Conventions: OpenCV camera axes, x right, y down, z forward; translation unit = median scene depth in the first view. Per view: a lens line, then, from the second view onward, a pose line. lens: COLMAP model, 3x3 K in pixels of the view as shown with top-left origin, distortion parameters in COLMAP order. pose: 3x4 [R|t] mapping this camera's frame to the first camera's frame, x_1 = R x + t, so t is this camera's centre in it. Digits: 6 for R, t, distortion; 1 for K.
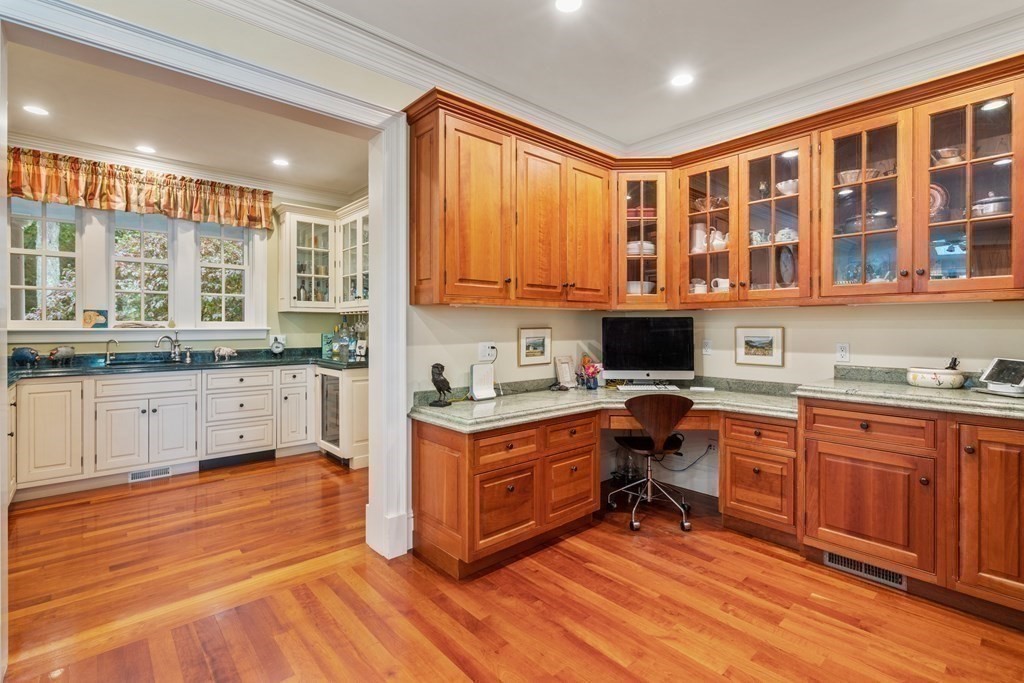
lens RADIAL K [[472.5, 0, 512.0], [0, 472.5, 324.9], [0, 0, 1]] dist [-0.000071, -0.000103]
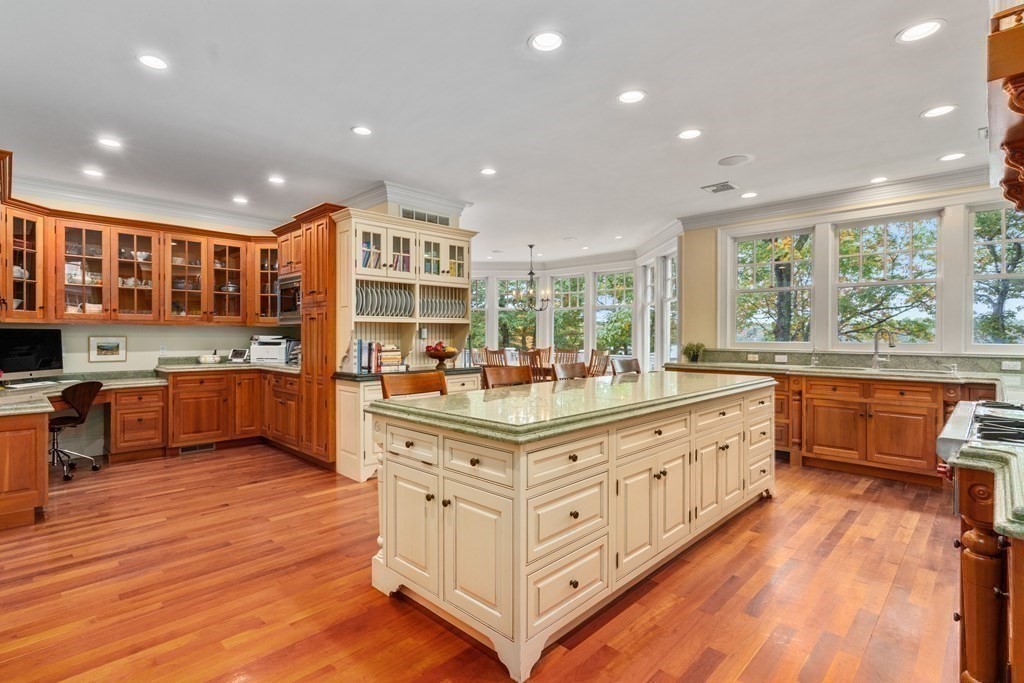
lens RADIAL K [[496.9, 0, 512.0], [0, 496.9, 341.5], [0, 0, 1]] dist [-0.000476, -0.000240]
pose [[-0.076032, -0.012014, 0.997033, -1.406940], [-0.008367, 0.999900, 0.011411, -0.010690], [-0.997070, -0.007474, -0.076125, -0.226436]]
